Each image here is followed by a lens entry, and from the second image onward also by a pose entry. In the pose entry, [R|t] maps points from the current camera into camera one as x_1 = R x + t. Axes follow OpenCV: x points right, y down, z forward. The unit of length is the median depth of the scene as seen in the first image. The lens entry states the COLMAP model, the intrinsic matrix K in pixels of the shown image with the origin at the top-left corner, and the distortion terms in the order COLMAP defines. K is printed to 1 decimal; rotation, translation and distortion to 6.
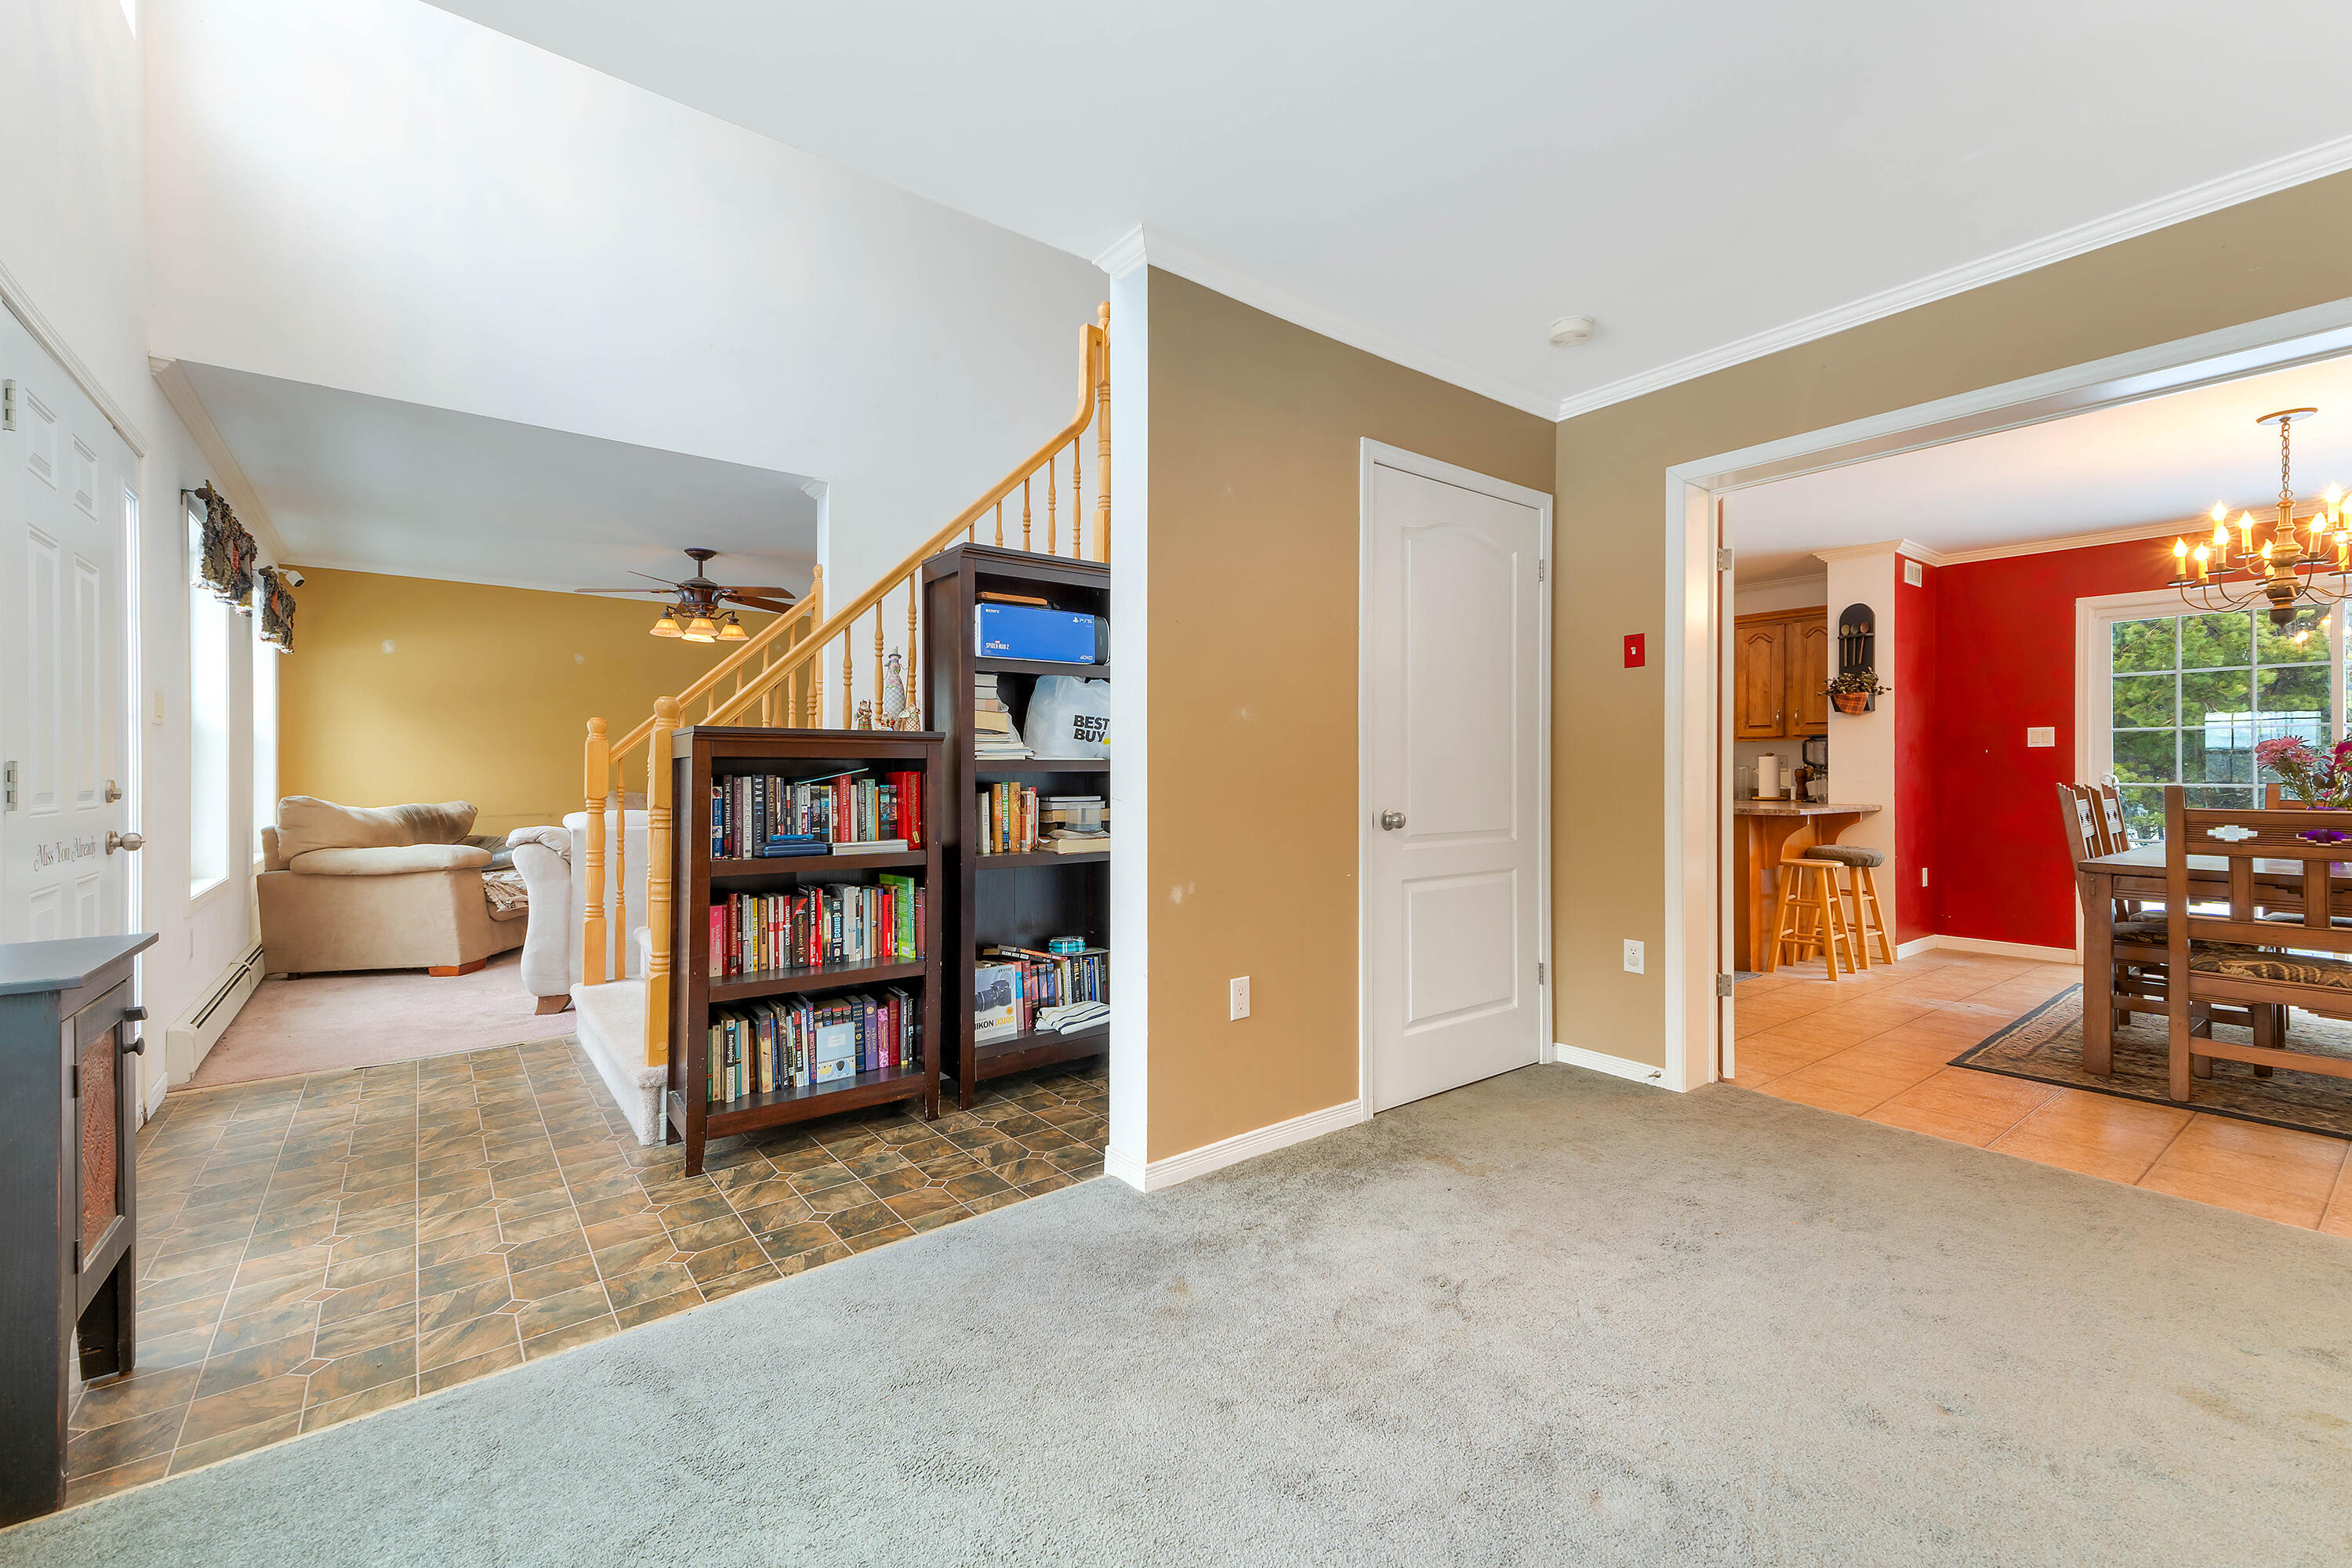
lens RADIAL K [[985.2, 0, 1194.3], [0, 985.2, 764.2], [0, 0, 1]] dist [0.021953, -0.002456]
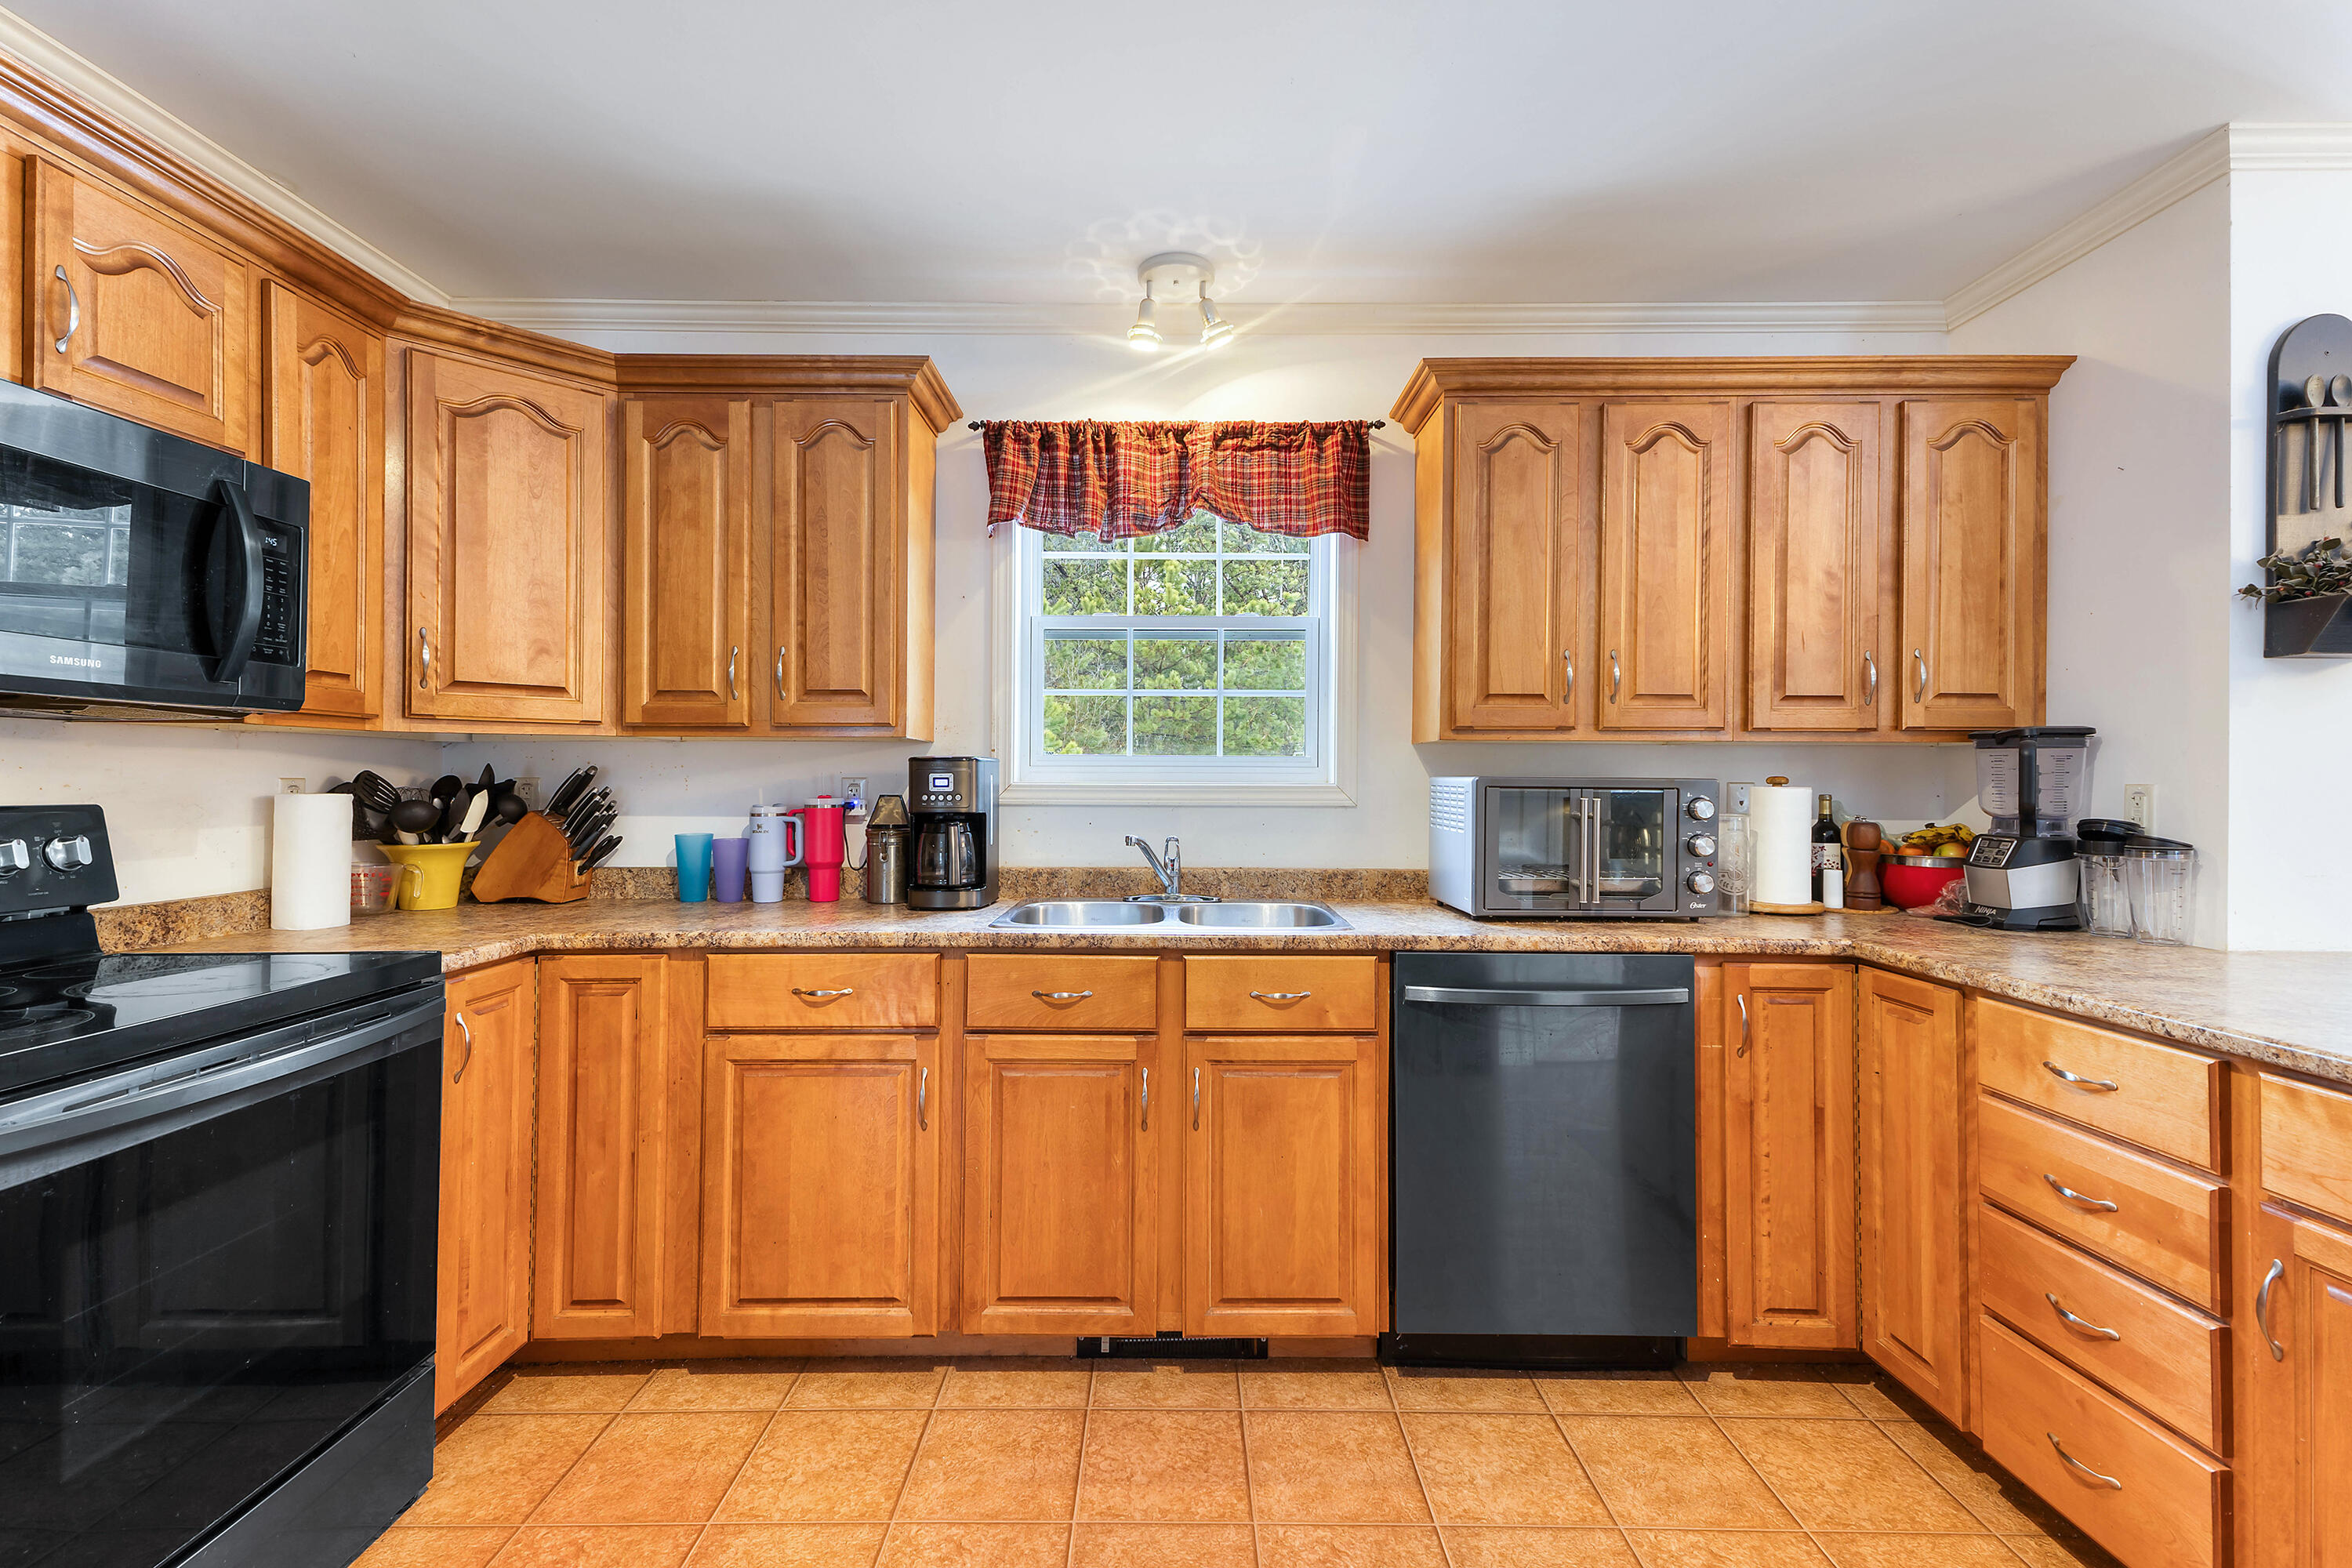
lens RADIAL K [[1080.0, 0, 1189.7], [0, 1080.0, 761.3], [0, 0, 1]] dist [0.029737, -0.001662]
pose [[0.623120, 0.012495, 0.782027, 0.172609], [-0.006347, 0.999920, -0.010919, -0.013708], [-0.782101, 0.001840, 0.623149, 1.074644]]
